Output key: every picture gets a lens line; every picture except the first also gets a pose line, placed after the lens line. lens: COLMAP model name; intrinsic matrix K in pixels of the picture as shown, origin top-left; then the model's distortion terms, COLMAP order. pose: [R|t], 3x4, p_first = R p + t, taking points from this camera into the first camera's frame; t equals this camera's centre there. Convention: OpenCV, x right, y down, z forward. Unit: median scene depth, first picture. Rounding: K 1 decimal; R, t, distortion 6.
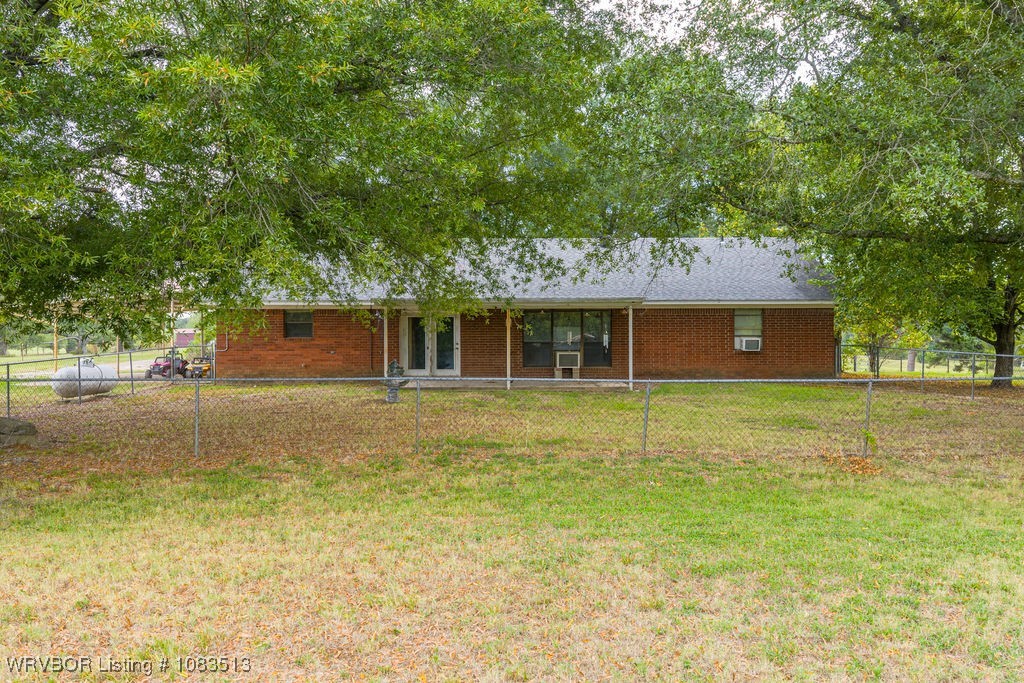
lens RADIAL K [[849.6, 0, 511.8], [0, 849.6, 341.4], [0, 0, 1]] dist [0.024023, -0.033252]
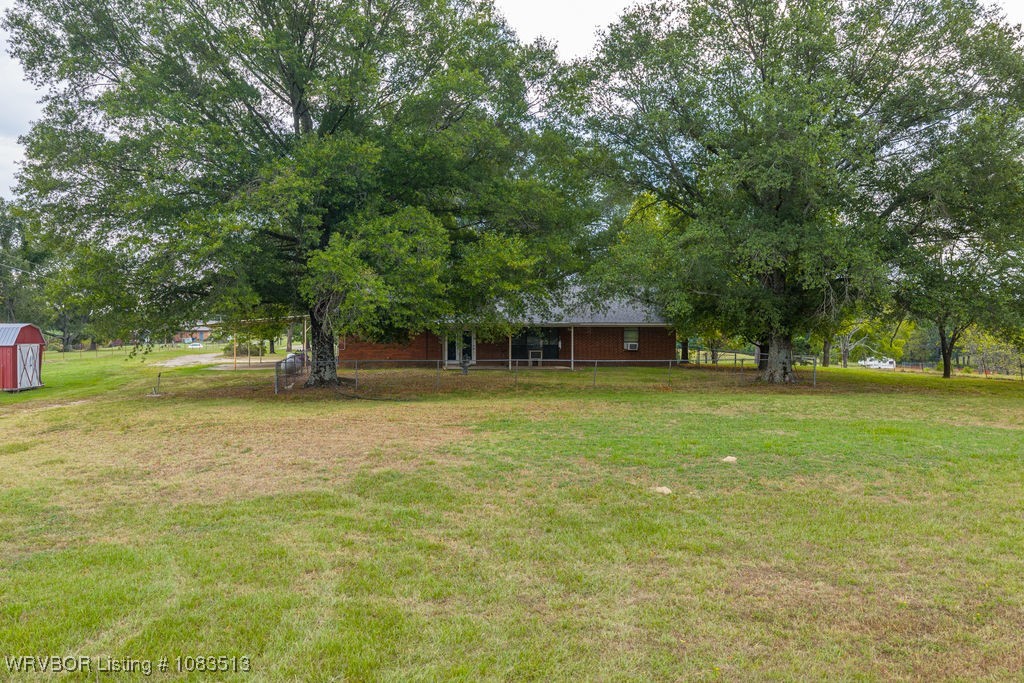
lens RADIAL K [[849.6, 0, 509.8], [0, 849.6, 343.2], [0, 0, 1]] dist [0.024023, -0.033252]
pose [[0.992283, 0.002342, 0.123971, -0.215875], [-0.002991, 0.999983, 0.005046, -0.012194], [-0.123957, -0.005378, 0.992273, -0.809306]]
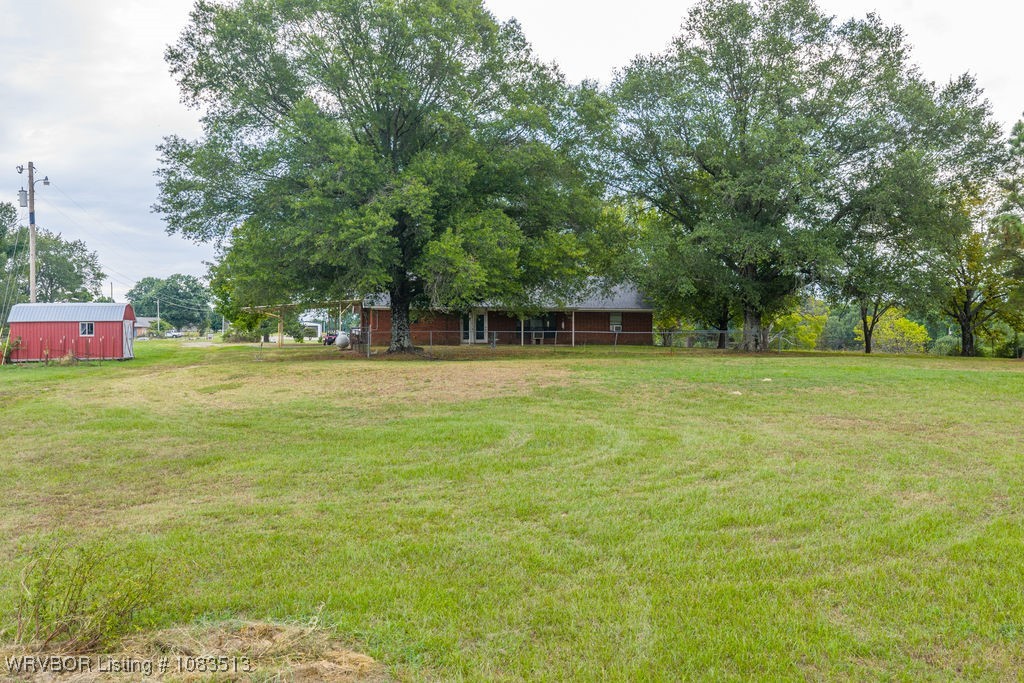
lens RADIAL K [[849.6, 0, 512.7], [0, 849.6, 342.7], [0, 0, 1]] dist [0.024023, -0.033252]
pose [[0.973432, 0.002628, 0.228961, -0.489046], [-0.003460, 0.999989, 0.003234, 0.034782], [-0.228950, -0.003940, 0.973430, -1.086665]]
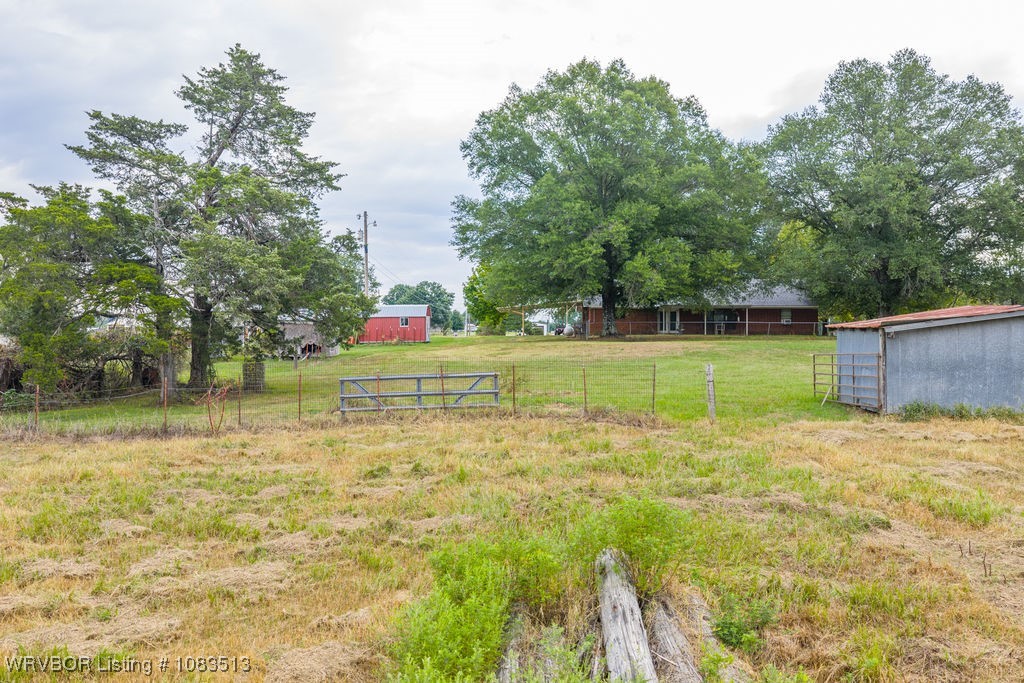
lens RADIAL K [[849.6, 0, 515.3], [0, 849.6, 337.4], [0, 0, 1]] dist [0.024023, -0.033252]
pose [[0.999689, 0.004265, -0.024561, -0.523672], [-0.004372, 0.999981, -0.004314, 0.069354], [0.024542, 0.004420, 0.999689, -1.749737]]
